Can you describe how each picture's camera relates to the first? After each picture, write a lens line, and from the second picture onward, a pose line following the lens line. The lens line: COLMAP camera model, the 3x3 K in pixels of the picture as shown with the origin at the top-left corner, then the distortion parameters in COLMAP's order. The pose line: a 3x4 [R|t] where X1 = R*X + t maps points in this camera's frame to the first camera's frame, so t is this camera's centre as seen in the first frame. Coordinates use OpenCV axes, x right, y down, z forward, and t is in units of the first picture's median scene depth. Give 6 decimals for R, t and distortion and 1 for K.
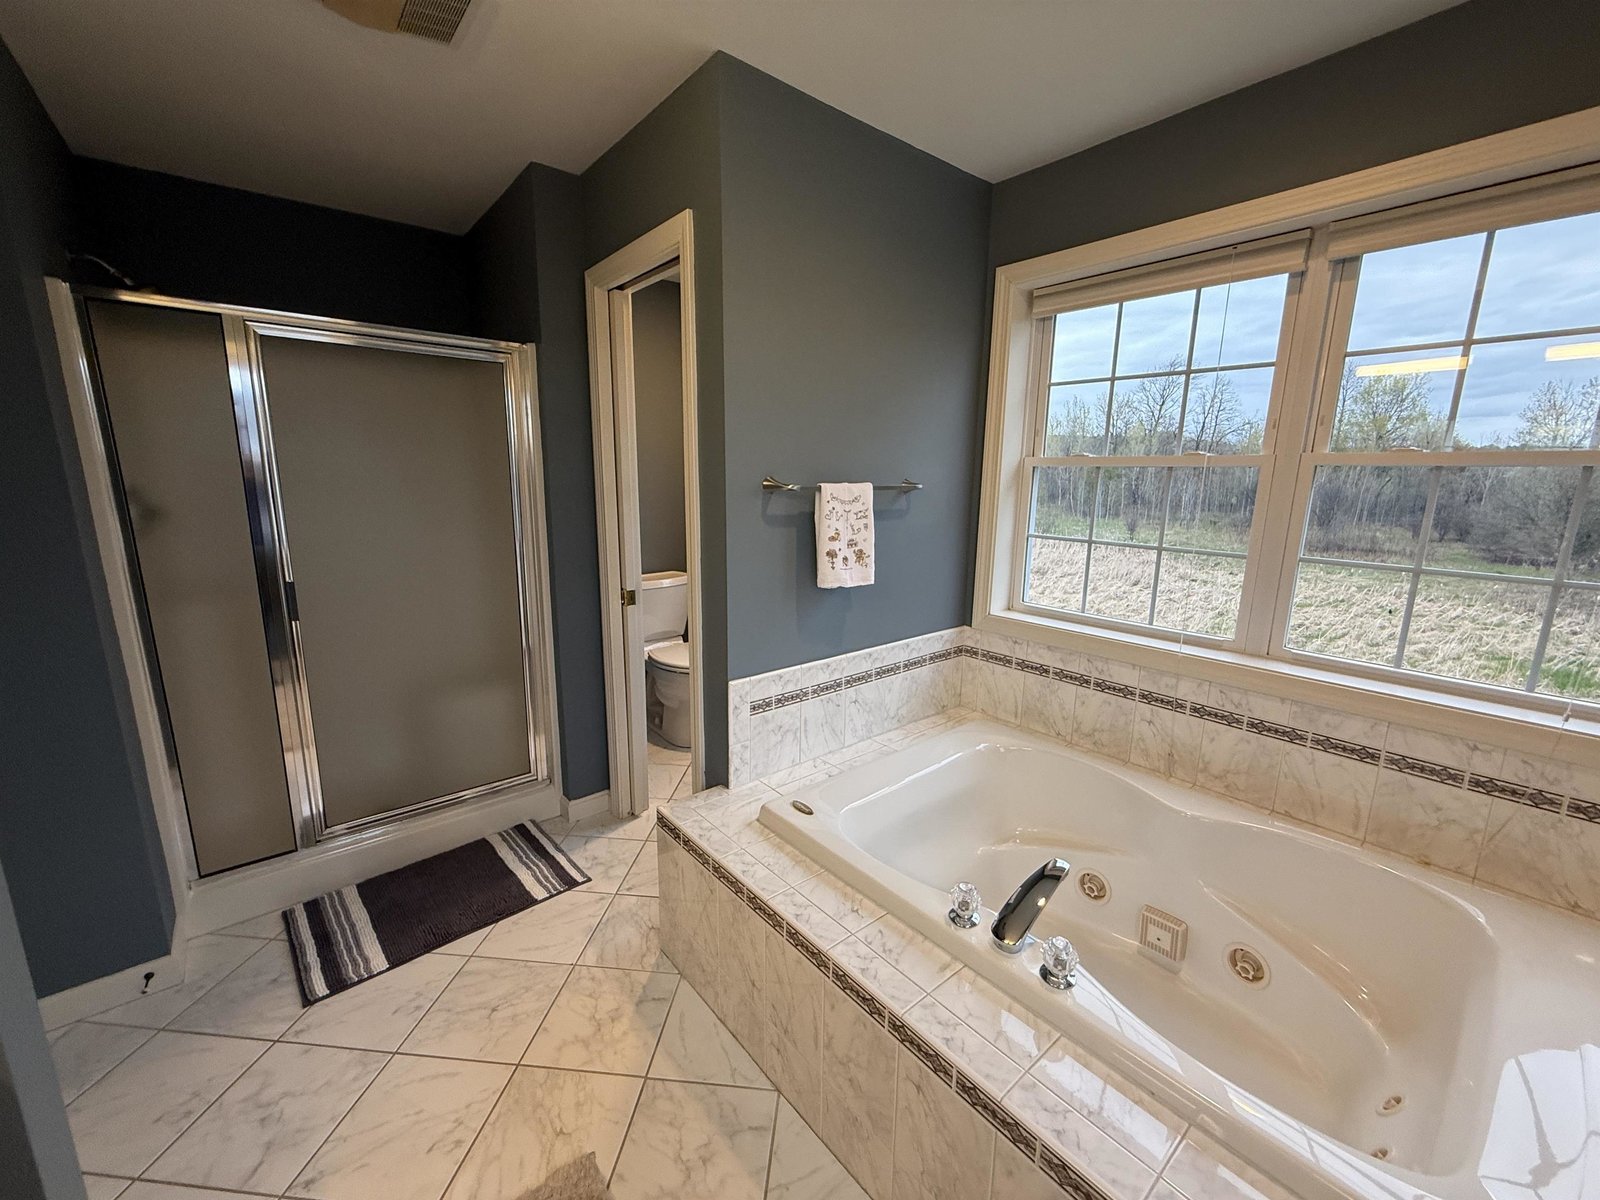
lens RADIAL K [[636.4, 0, 791.2], [0, 636.4, 598.2], [0, 0, 1]] dist [-0.001853, 0.000523]
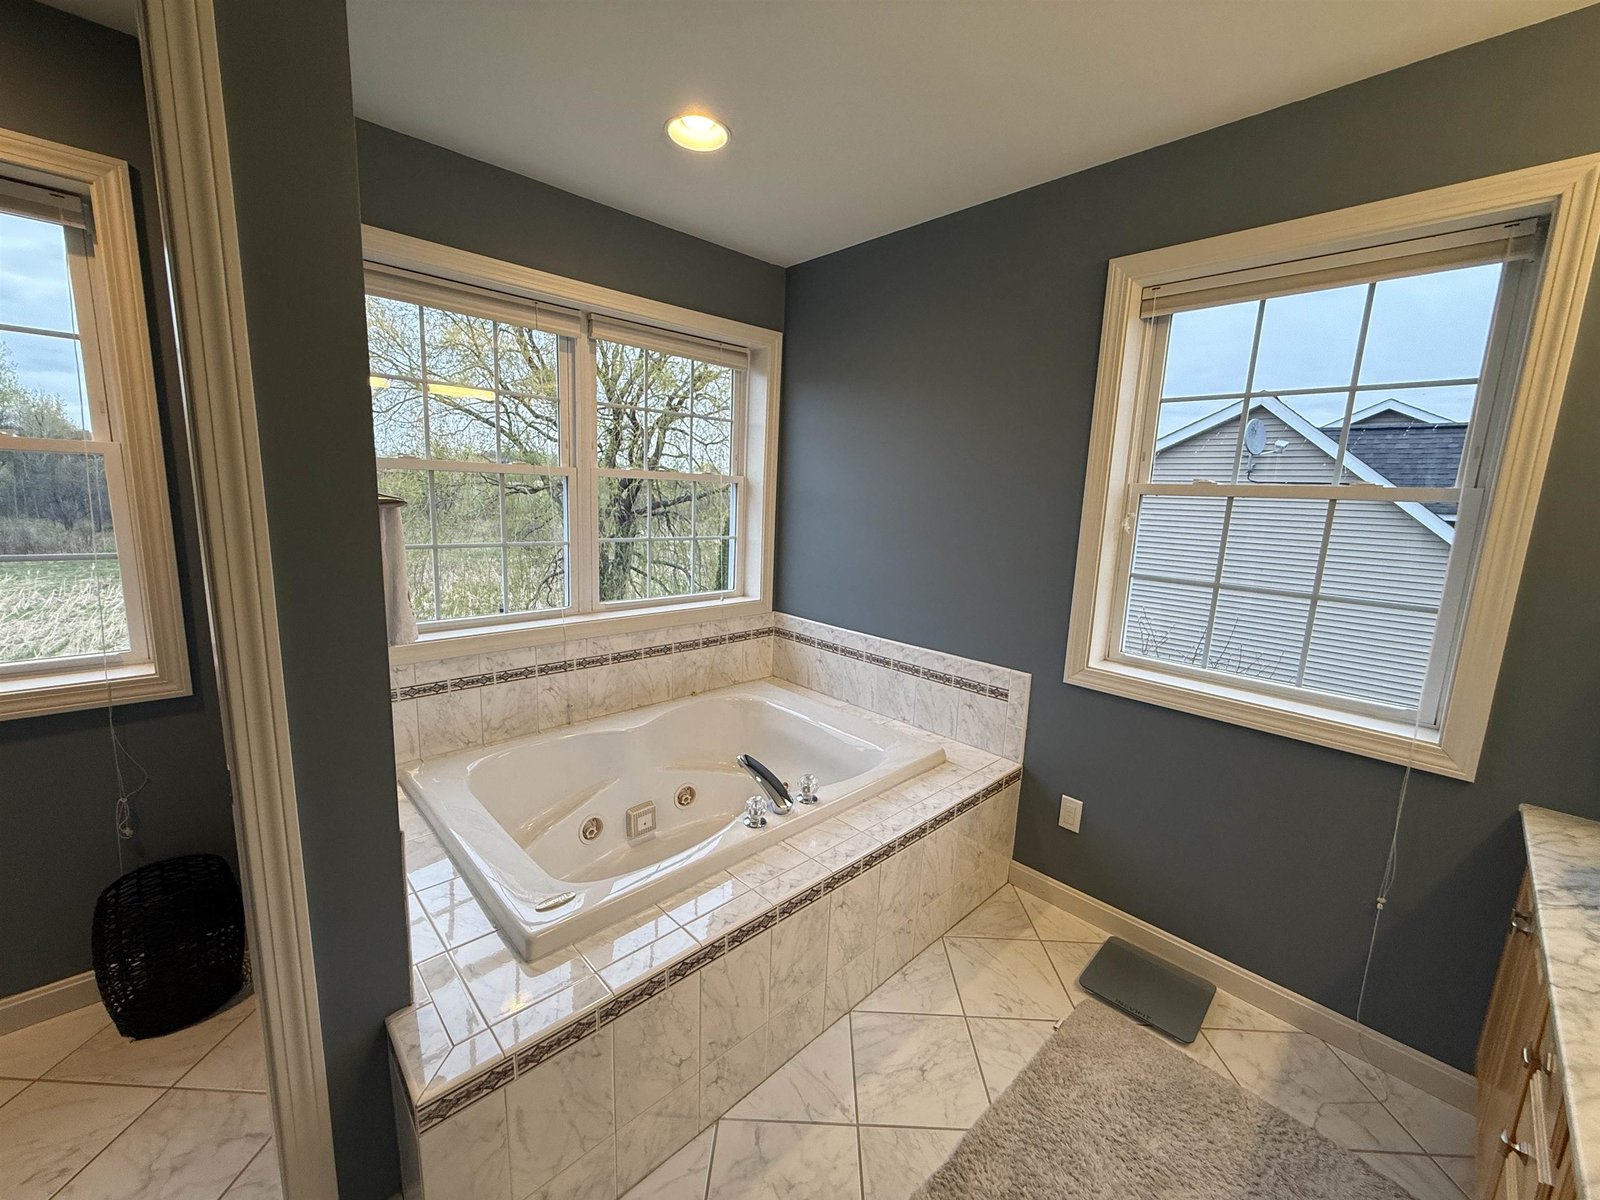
lens RADIAL K [[636.4, 0, 799.2], [0, 636.4, 597.3], [0, 0, 1]] dist [-0.001853, 0.000523]
pose [[-0.074093, -0.177589, 0.981312, -0.693984], [0.159453, 0.969247, 0.187445, -0.137215], [-0.984421, 0.170361, -0.043497, 0.641953]]
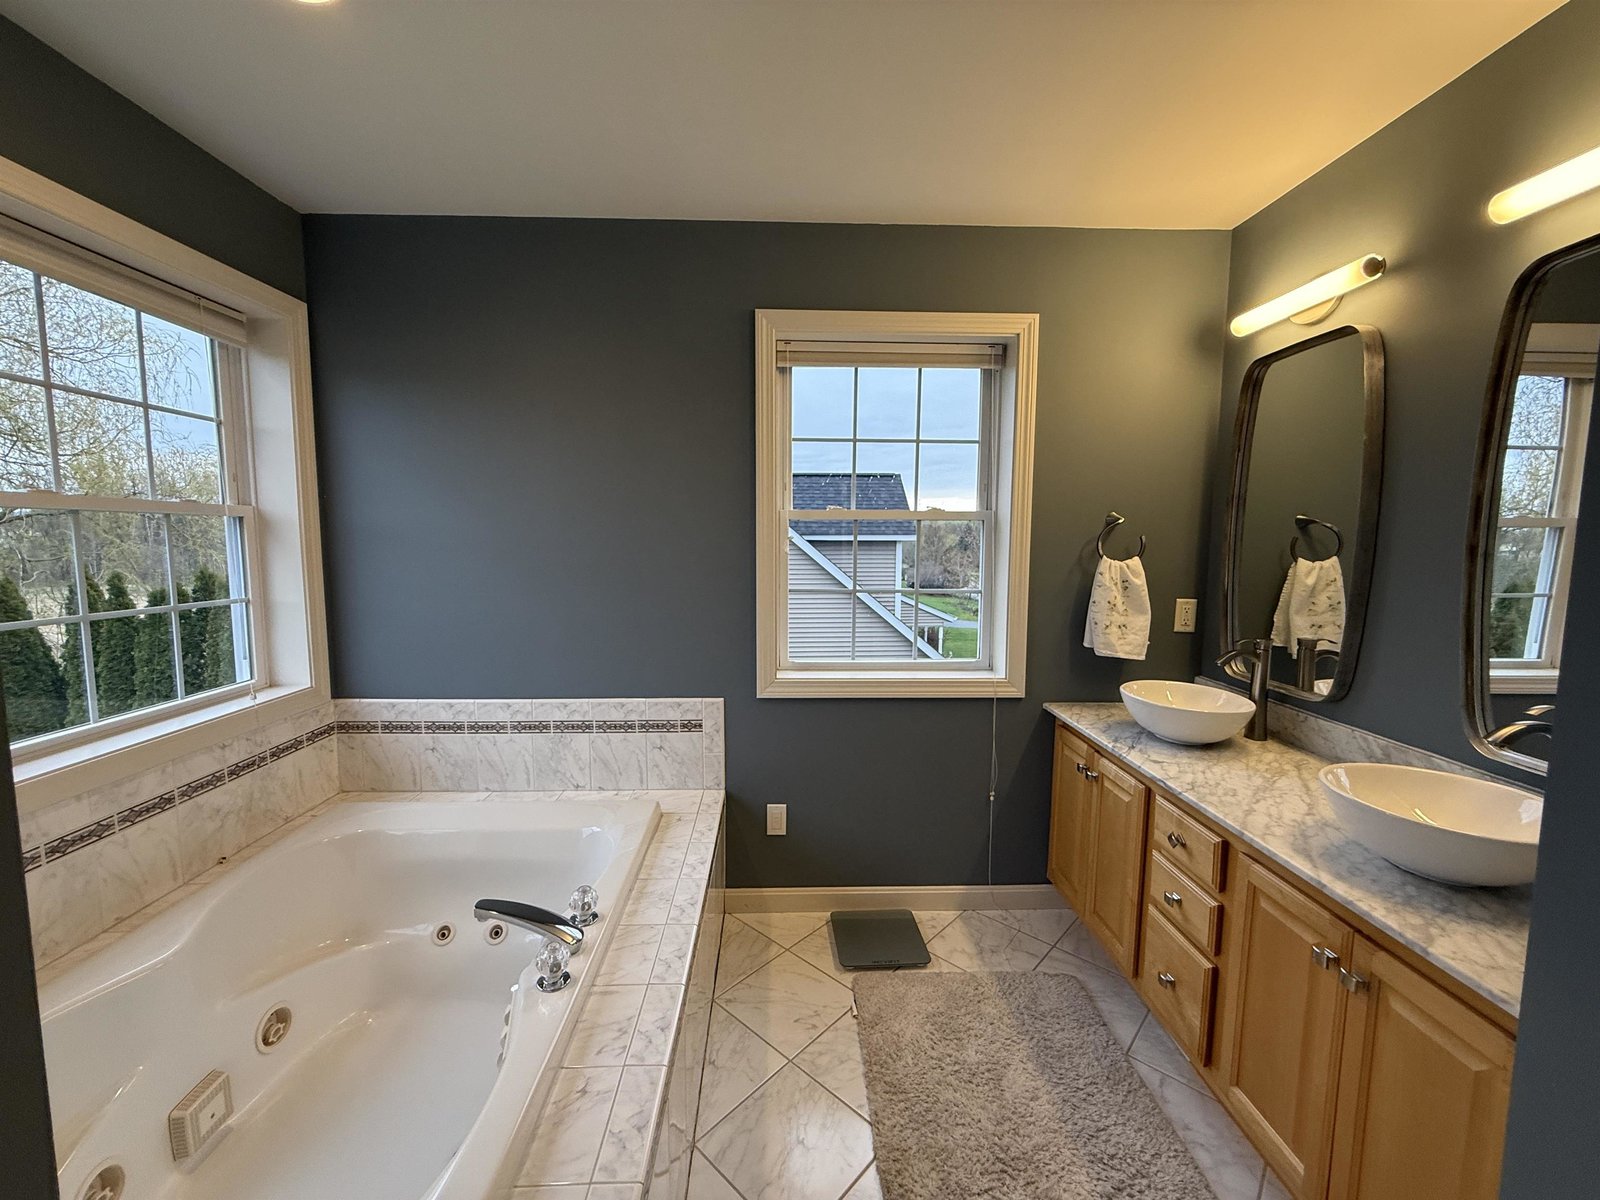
lens RADIAL K [[636.4, 0, 800.3], [0, 636.4, 596.1], [0, 0, 1]] dist [-0.001853, 0.000523]
pose [[-0.791116, -0.069145, 0.607746, -0.401439], [0.109799, 0.961397, 0.252308, -0.180550], [-0.601731, 0.266335, -0.752985, 0.970369]]
